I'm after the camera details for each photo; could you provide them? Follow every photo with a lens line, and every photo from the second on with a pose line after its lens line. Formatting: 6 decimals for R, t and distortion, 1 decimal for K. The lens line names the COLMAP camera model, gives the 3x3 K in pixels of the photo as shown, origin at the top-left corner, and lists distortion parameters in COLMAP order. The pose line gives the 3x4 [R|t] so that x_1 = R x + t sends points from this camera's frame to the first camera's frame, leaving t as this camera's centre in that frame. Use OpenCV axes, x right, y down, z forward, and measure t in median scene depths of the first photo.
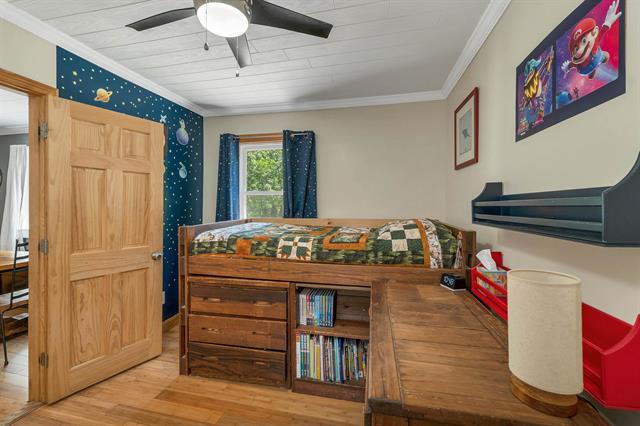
lens RADIAL K [[269.7, 0, 314.9], [0, 269.7, 202.4], [0, 0, 1]] dist [0.010271, 0.000190]
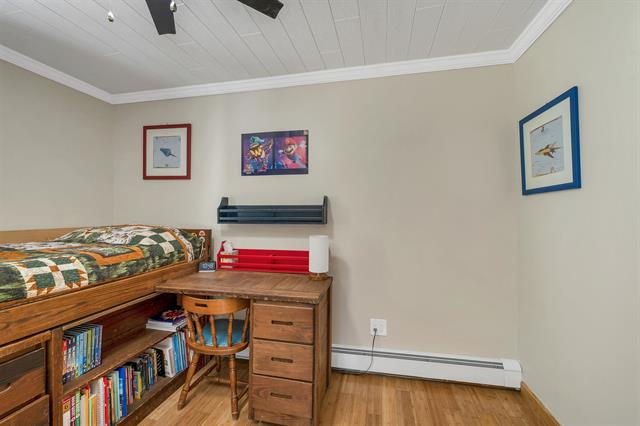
lens RADIAL K [[273.1, 0, 317.5], [0, 273.1, 210.4], [0, 0, 1]] dist [0.001650, -0.000283]
pose [[-0.022210, 0.016096, 0.999624, -0.821631], [-0.012017, 0.999794, -0.016365, 0.019977], [-0.999681, -0.012376, -0.022012, 0.426684]]
